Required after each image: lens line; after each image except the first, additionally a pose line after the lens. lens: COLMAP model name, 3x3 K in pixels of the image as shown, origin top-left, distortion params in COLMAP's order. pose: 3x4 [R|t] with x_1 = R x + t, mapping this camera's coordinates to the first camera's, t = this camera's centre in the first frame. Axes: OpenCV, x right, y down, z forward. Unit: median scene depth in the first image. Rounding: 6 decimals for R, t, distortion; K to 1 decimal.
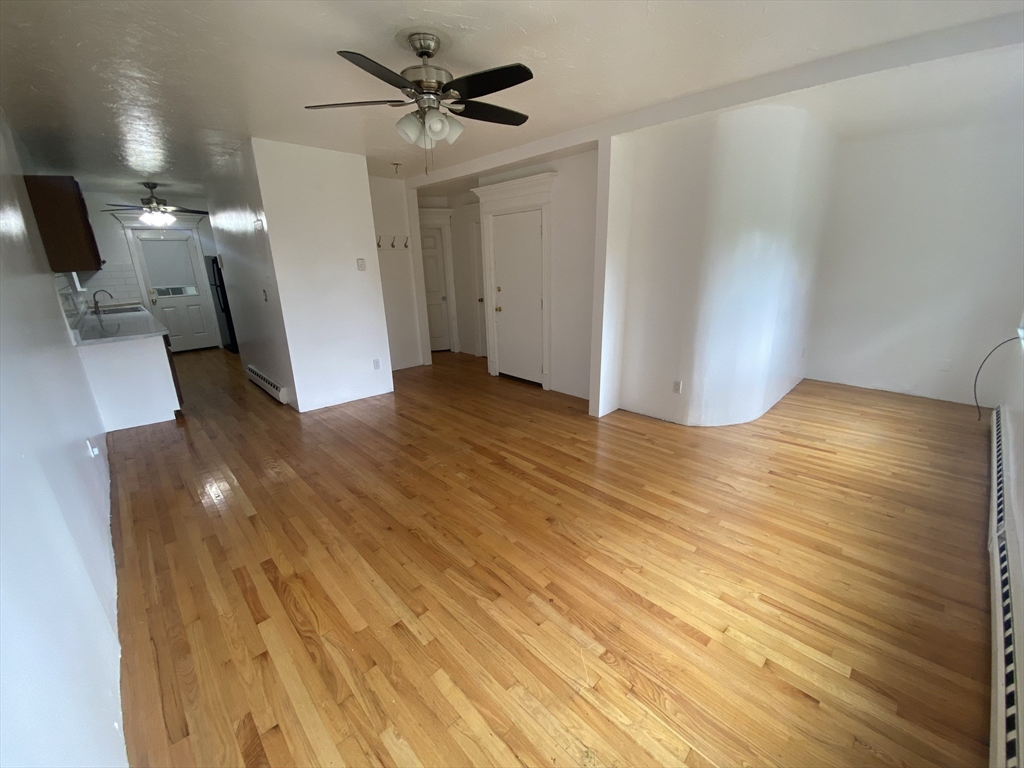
lens RADIAL K [[412.7, 0, 508.9], [0, 412.7, 384.0], [0, 0, 1]] dist [0.037160, -0.031391]
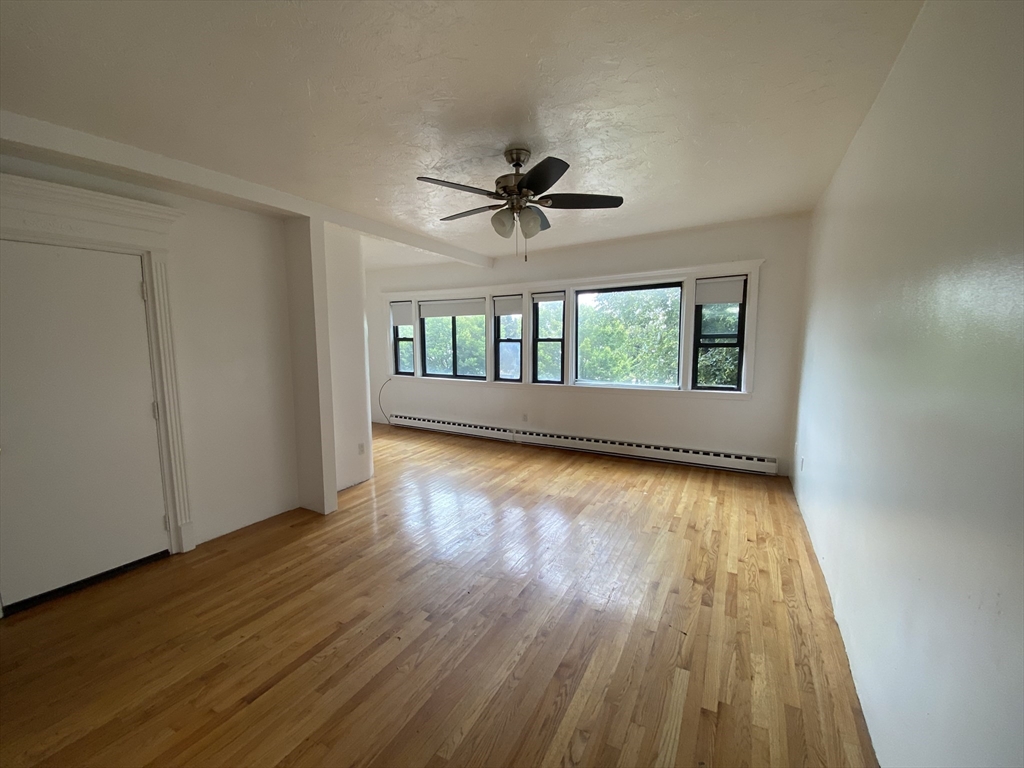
lens RADIAL K [[412.7, 0, 508.9], [0, 412.7, 384.0], [0, 0, 1]] dist [0.037160, -0.031391]
pose [[-0.298249, -0.076180, 0.951443, -0.911009], [0.291585, 0.941886, 0.166818, -0.269203], [-0.908860, 0.327180, -0.258704, 1.013763]]
